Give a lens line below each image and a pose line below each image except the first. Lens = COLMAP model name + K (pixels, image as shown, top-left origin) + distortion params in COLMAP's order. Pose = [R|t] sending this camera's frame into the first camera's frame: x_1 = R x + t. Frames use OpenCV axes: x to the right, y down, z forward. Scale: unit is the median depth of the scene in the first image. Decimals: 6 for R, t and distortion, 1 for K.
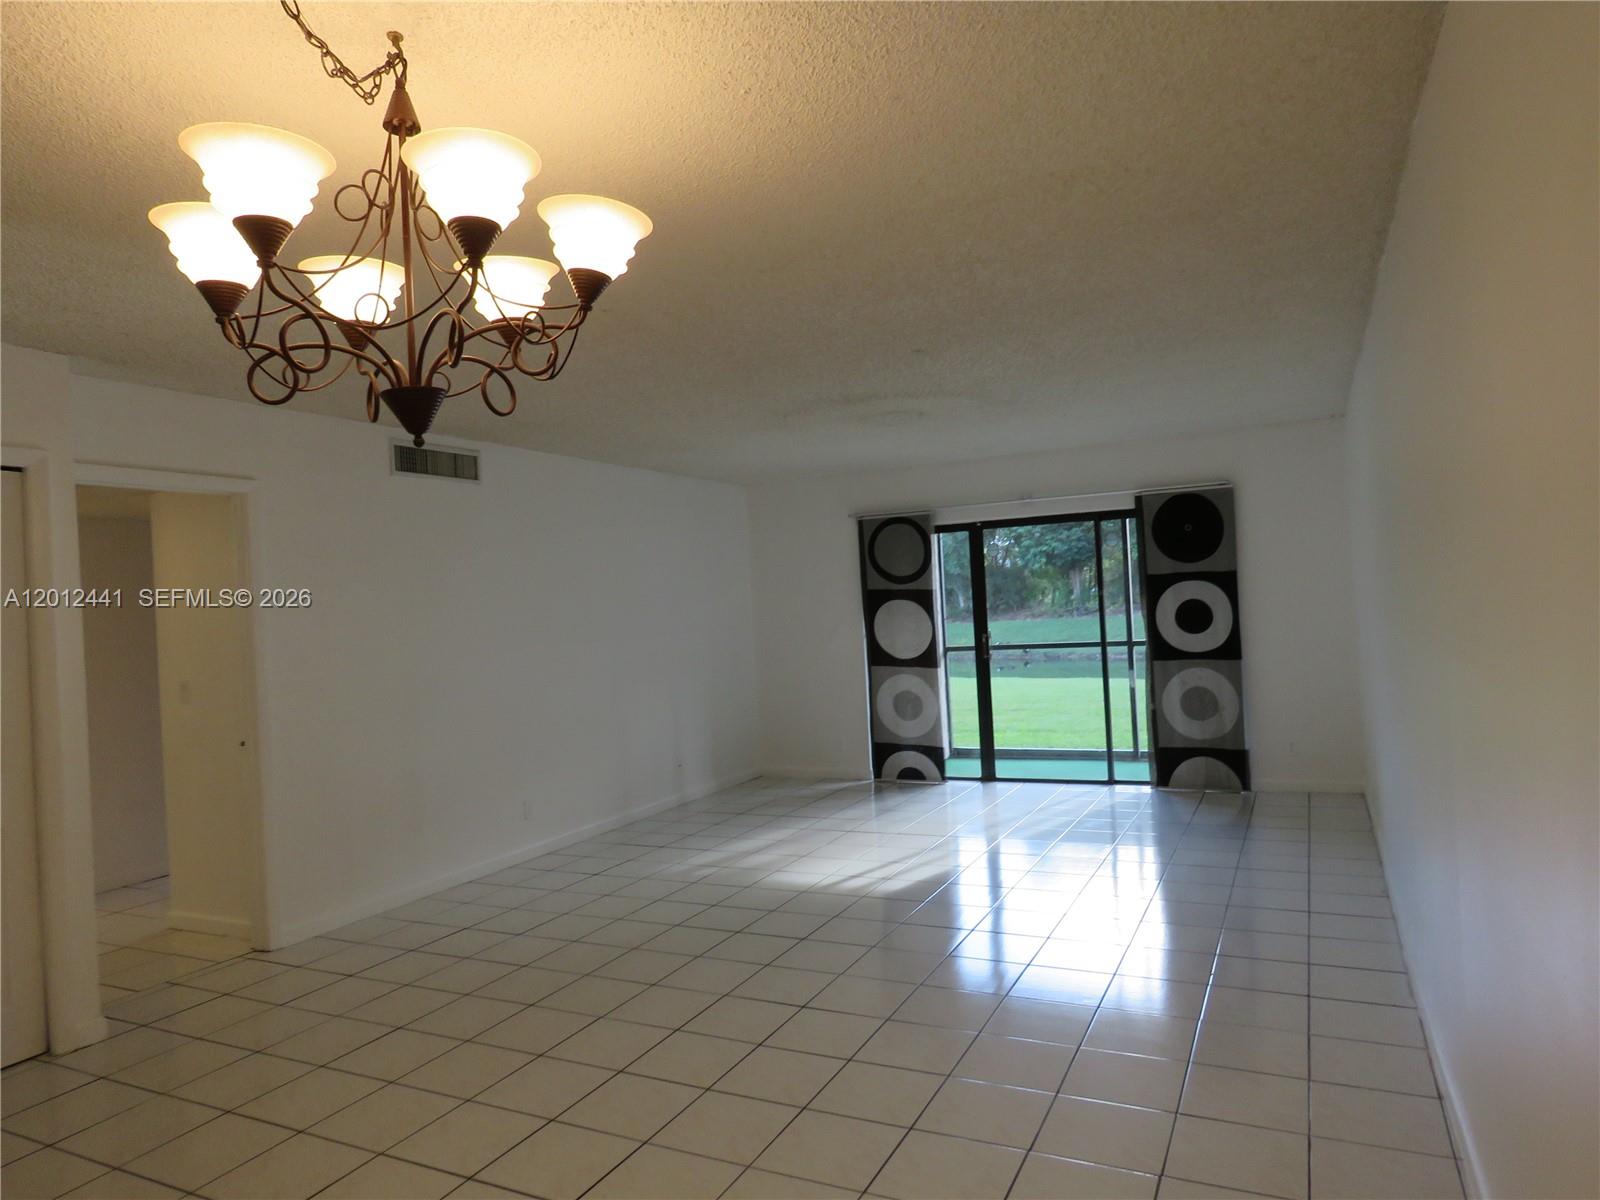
lens RADIAL K [[1020.3, 0, 794.7], [0, 1020.3, 600.2], [0, 0, 1]] dist [-0.007440, -0.002316]
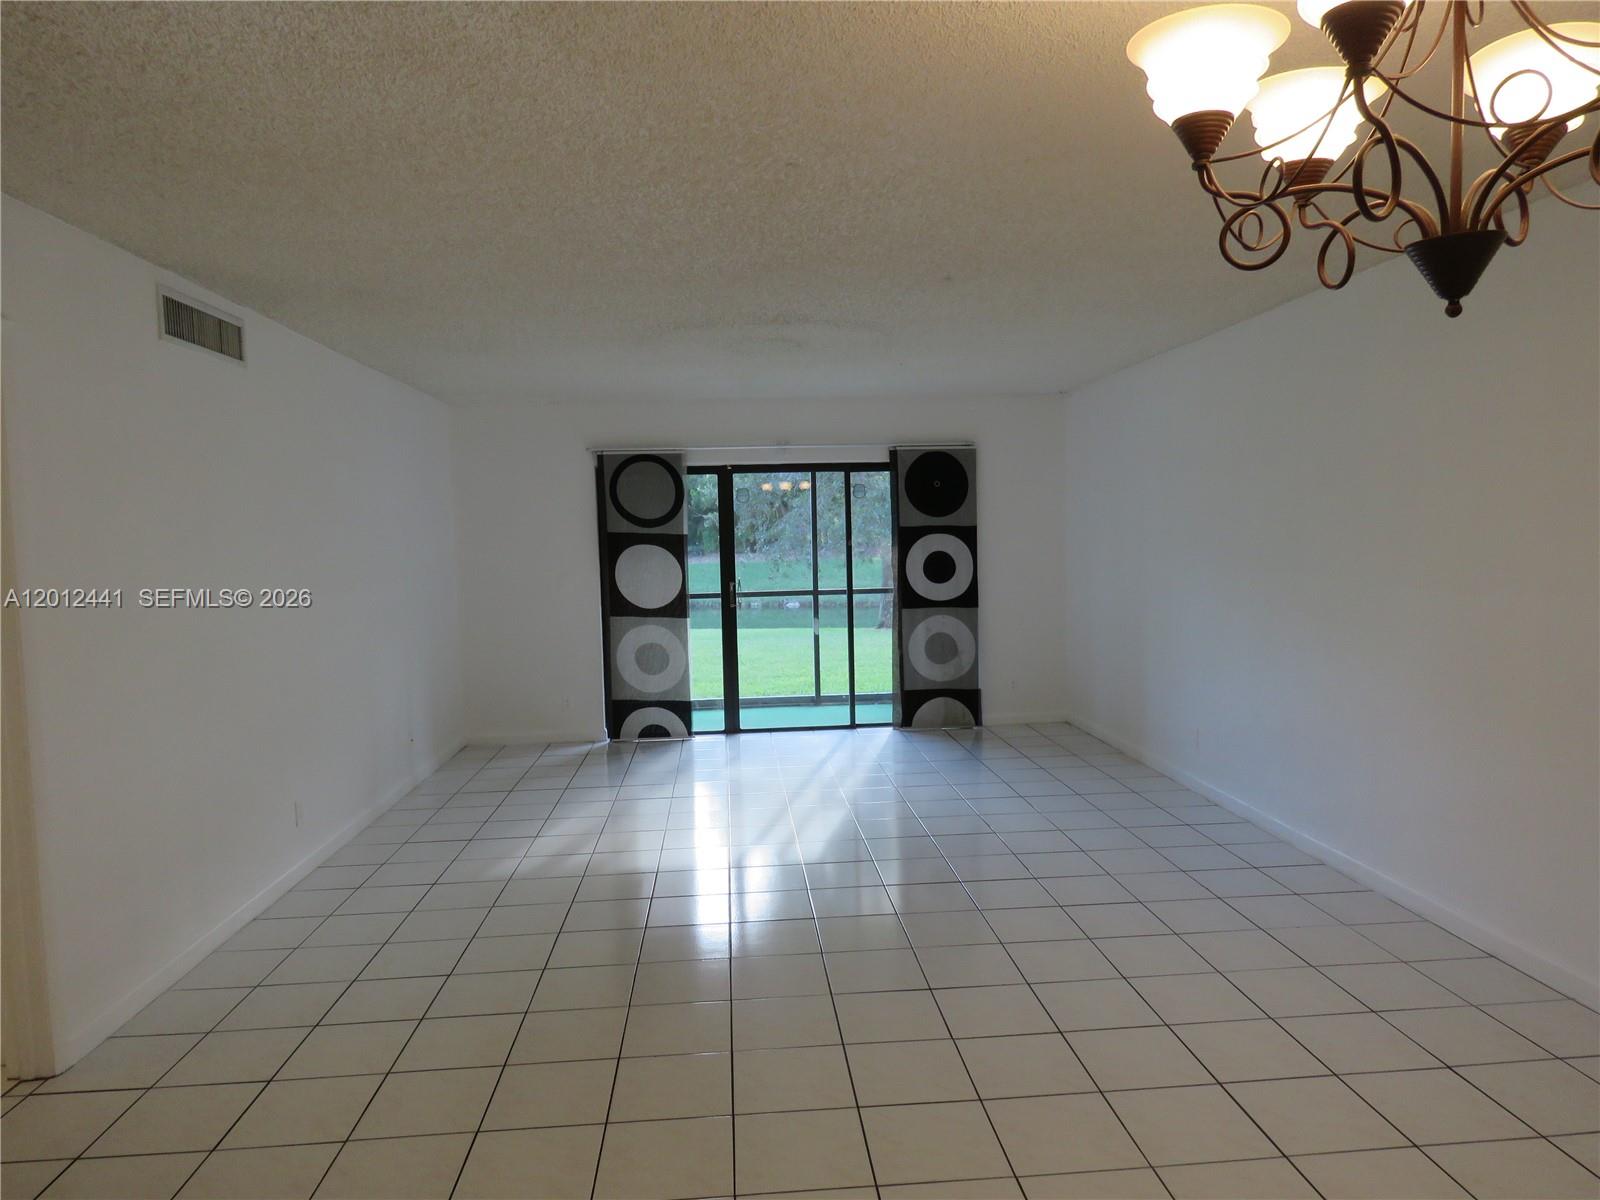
lens RADIAL K [[1024.3, 0, 800.0], [0, 1024.3, 600.0], [0, 0, 1]] dist [-0.007785, 0.001341]
pose [[0.857059, -0.002388, 0.515213, -0.260371], [-0.022765, 0.998837, 0.042499, 0.007173], [-0.514715, -0.048153, 0.856008, 0.137277]]
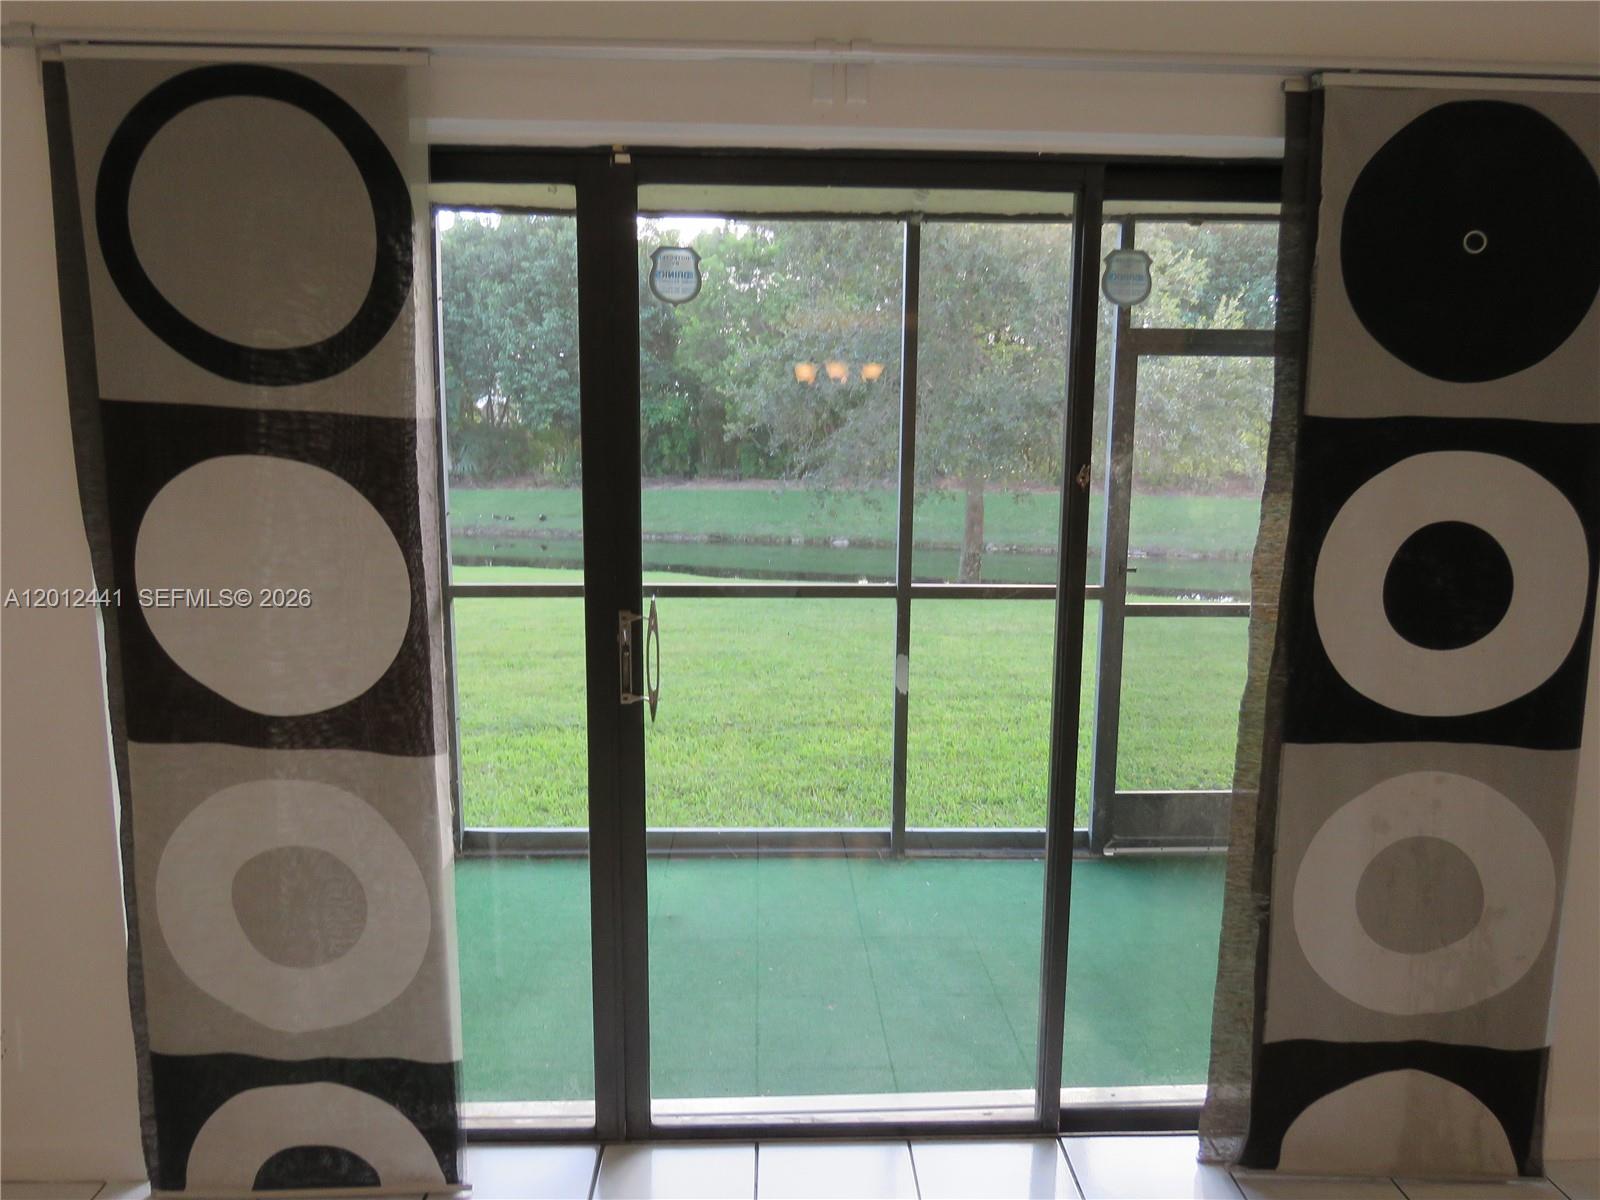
lens RADIAL K [[1024.3, 0, 800.0], [0, 1024.3, 600.0], [0, 0, 1]] dist [-0.007785, 0.001341]
pose [[0.879148, -0.005726, 0.476515, 0.102925], [-0.056030, 0.991750, 0.115289, -0.001638], [-0.473244, -0.128055, 0.871575, 0.763313]]
